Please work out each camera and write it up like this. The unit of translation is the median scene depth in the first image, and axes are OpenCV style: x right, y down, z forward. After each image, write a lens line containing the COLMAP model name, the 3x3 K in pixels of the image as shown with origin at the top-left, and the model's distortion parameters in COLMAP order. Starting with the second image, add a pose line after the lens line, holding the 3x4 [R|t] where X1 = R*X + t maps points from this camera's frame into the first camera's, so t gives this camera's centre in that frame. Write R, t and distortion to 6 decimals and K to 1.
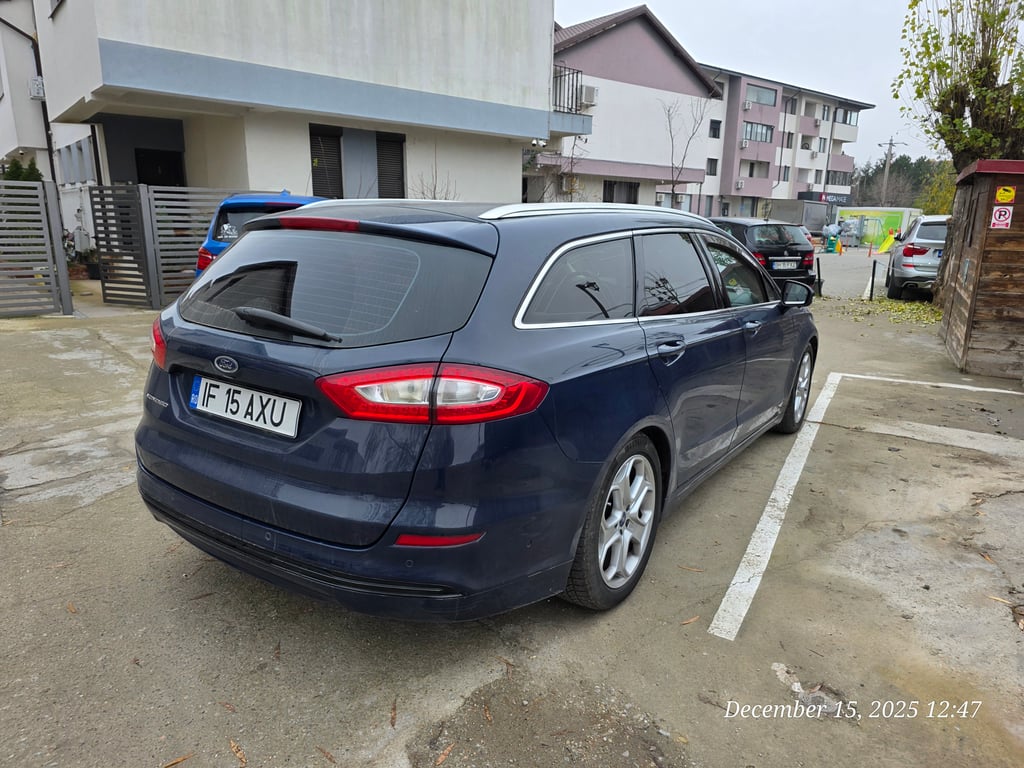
lens RADIAL K [[674.5, 0, 507.6], [0, 674.5, 368.2], [0, 0, 1]] dist [0.052946, -0.045832]
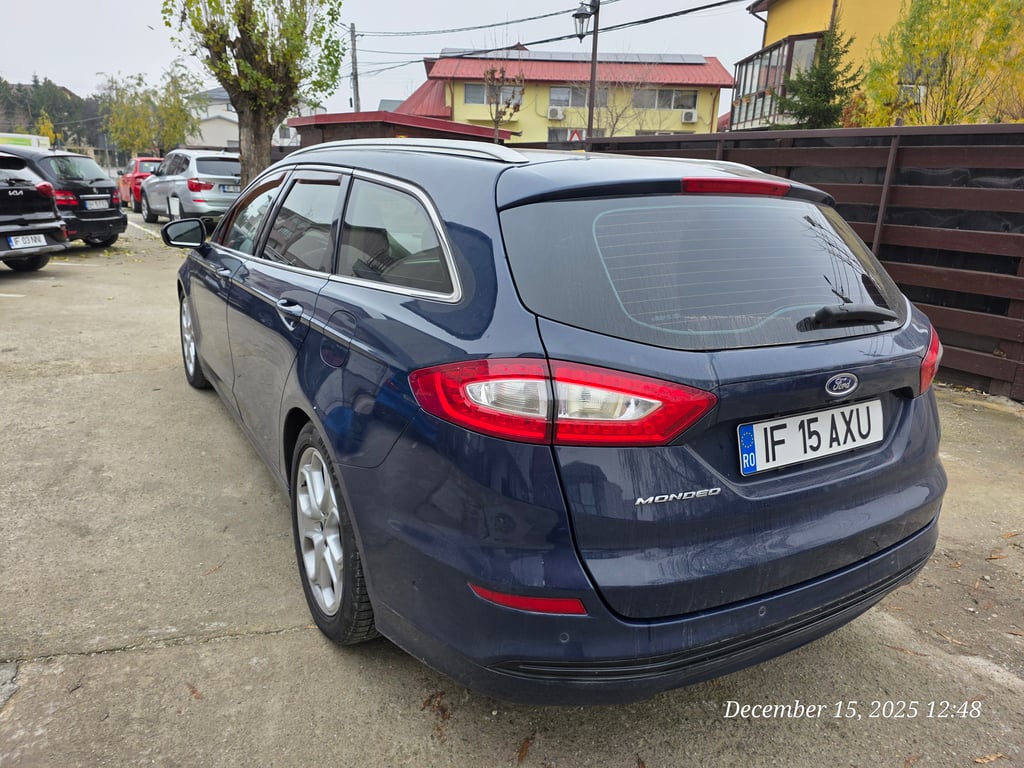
lens RADIAL K [[674.5, 0, 507.6], [0, 674.5, 368.2], [0, 0, 1]] dist [0.052946, -0.045832]
pose [[0.445696, -0.249137, 0.859817, -1.168435], [0.166076, 0.966830, 0.194057, -0.219096], [-0.879644, 0.056304, 0.472288, 0.938080]]
